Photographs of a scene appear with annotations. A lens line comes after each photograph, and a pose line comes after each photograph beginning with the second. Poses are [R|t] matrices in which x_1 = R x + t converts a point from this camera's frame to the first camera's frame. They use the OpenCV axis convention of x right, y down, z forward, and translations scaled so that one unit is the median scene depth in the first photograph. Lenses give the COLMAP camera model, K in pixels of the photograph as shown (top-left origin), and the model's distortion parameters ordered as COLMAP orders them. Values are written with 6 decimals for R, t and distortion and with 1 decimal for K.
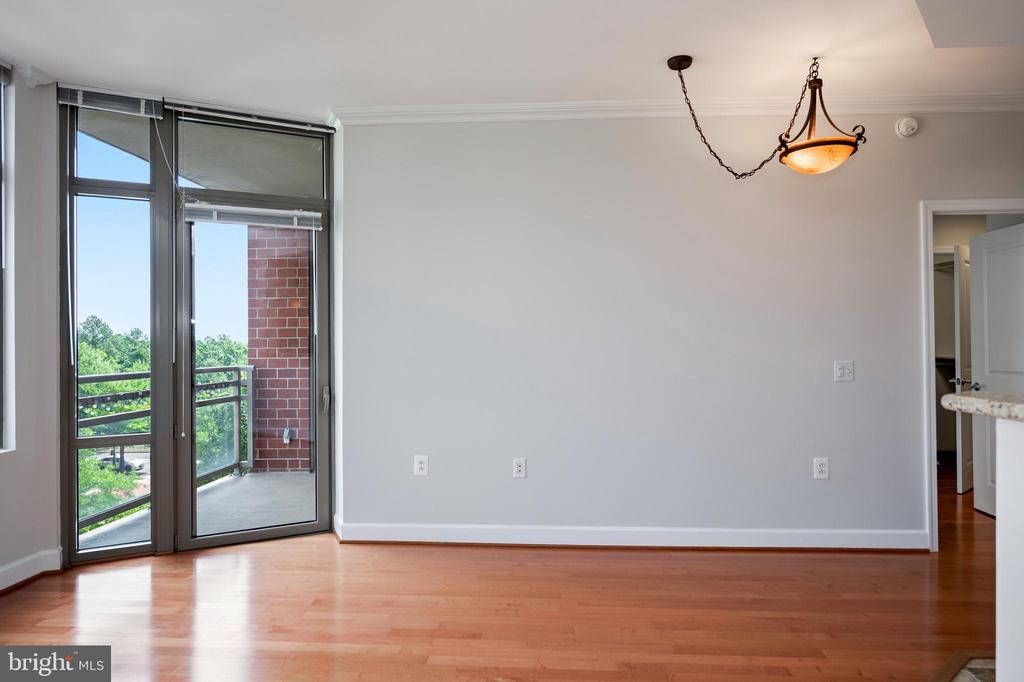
lens RADIAL K [[623.2, 0, 511.4], [0, 623.2, 341.3], [0, 0, 1]] dist [-0.003635, -0.004937]
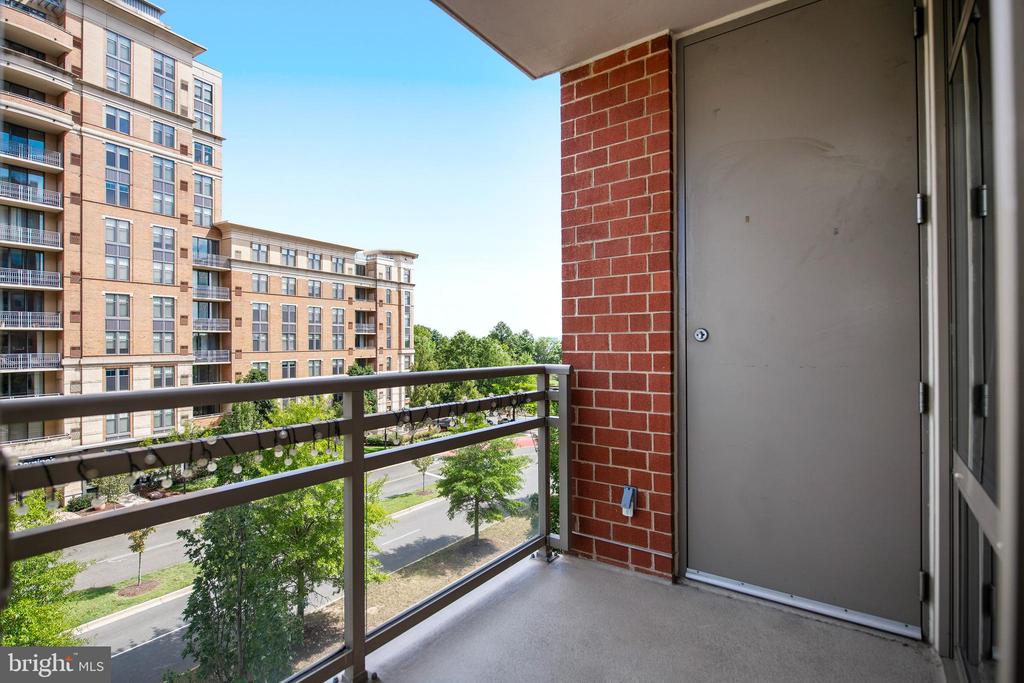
lens RADIAL K [[503.0, 0, 511.6], [0, 503.0, 339.5], [0, 0, 1]] dist [-0.004381, -0.002534]
pose [[0.843649, 0.000692, -0.536894, -0.333517], [0.001012, 0.999995, 0.002879, 0.023292], [0.536894, -0.002972, 0.843645, 0.911836]]
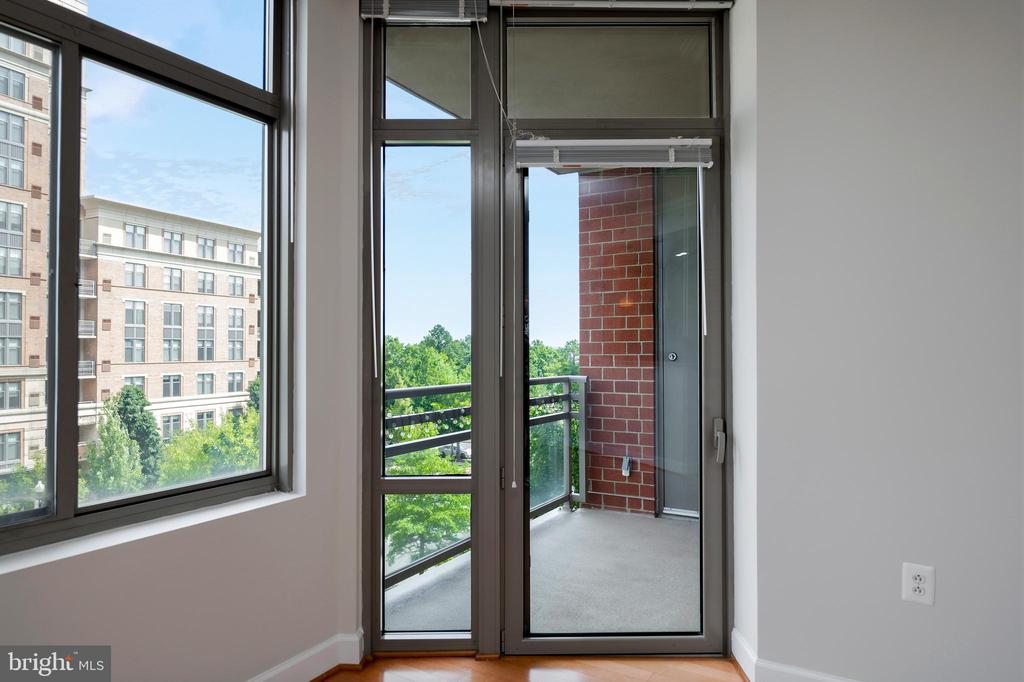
lens RADIAL K [[623.2, 0, 512.8], [0, 623.2, 339.7], [0, 0, 1]] dist [-0.003635, -0.004937]
pose [[0.890119, -0.002655, -0.455721, -0.198101], [-0.002448, 0.999941, -0.010607, 0.000845], [0.455722, 0.010557, 0.890060, 0.358706]]
